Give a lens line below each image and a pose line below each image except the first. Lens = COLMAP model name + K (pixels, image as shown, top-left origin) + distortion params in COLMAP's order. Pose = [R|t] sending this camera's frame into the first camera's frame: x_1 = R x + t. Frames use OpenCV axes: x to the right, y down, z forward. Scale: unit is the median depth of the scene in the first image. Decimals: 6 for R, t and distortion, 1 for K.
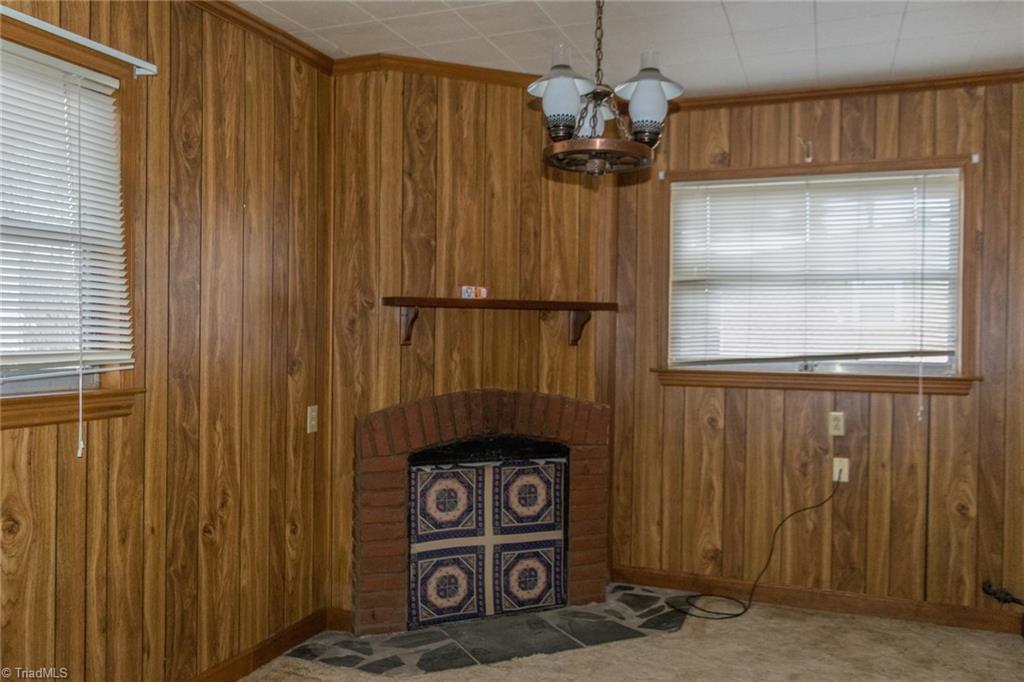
lens RADIAL K [[851.3, 0, 507.1], [0, 851.3, 339.4], [0, 0, 1]] dist [-0.014864, -0.003846]
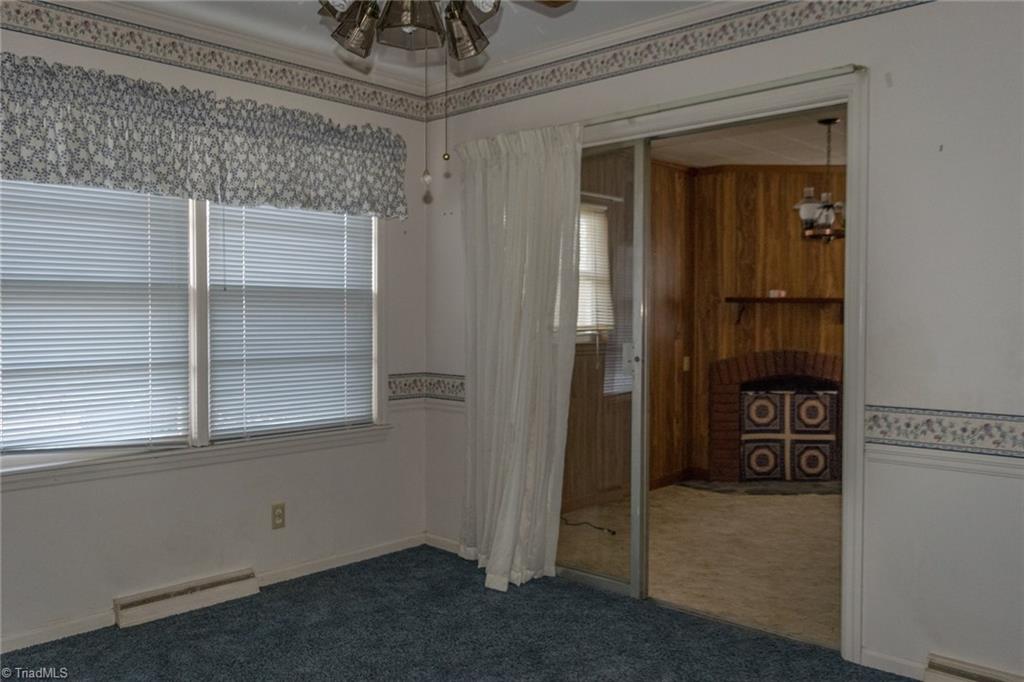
lens RADIAL K [[851.3, 0, 507.1], [0, 851.3, 339.4], [0, 0, 1]] dist [-0.014864, -0.003846]
pose [[0.926262, 0.000412, -0.376881, 0.105758], [0.004748, 0.999907, 0.012761, 0.014339], [0.376851, -0.013609, 0.926174, -0.847559]]
